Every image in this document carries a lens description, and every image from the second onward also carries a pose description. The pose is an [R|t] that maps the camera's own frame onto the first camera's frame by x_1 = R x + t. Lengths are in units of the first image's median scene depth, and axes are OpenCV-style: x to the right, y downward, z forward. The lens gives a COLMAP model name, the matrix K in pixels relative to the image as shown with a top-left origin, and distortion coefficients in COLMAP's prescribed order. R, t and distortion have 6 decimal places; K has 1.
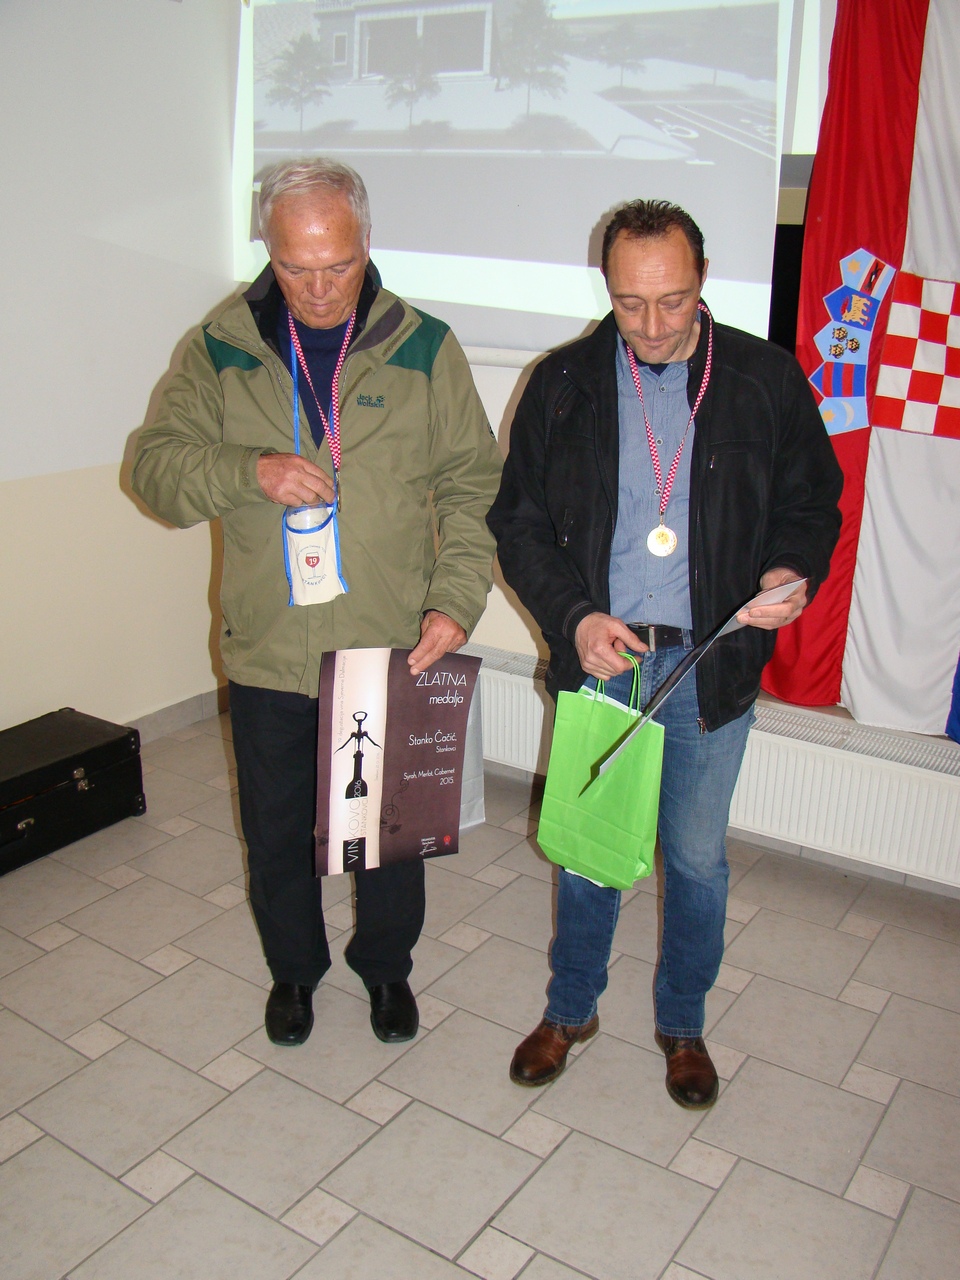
lens RADIAL K [[1174.1, 0, 499.3], [0, 1174.1, 656.8], [0, 0, 1]] dist [-0.115807, 0.000000]
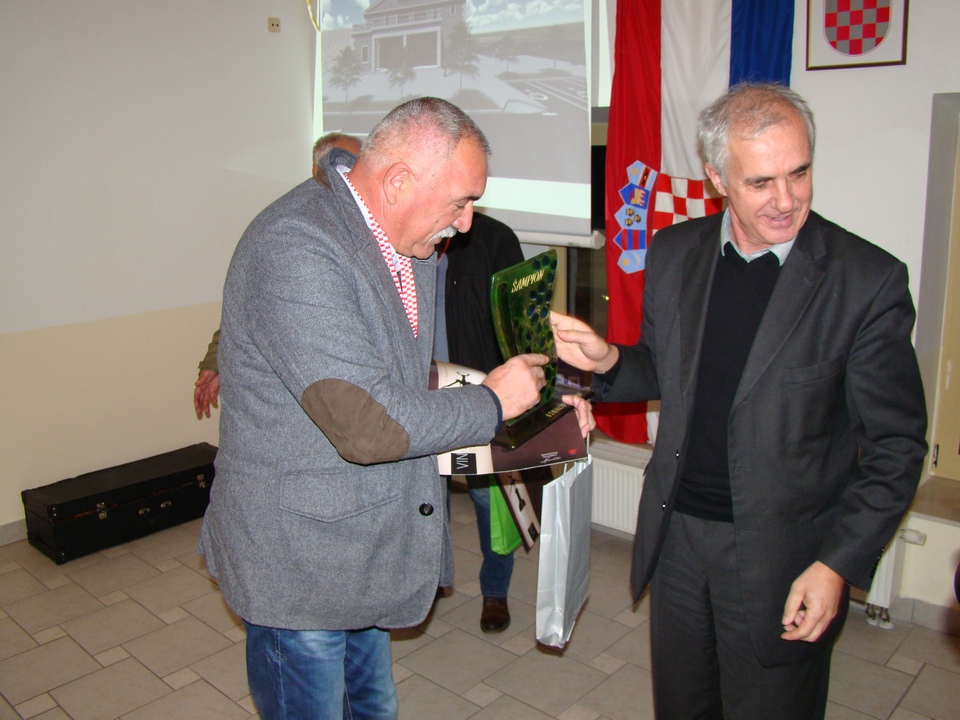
lens RADIAL K [[880.6, 0, 489.3], [0, 880.6, 350.0], [0, 0, 1]] dist [-0.115807, 0.000000]
pose [[0.987588, 0.001065, -0.157061, 0.288195], [-0.020201, 0.992532, -0.120297, 0.068481], [0.155760, 0.121977, 0.980235, -0.228930]]
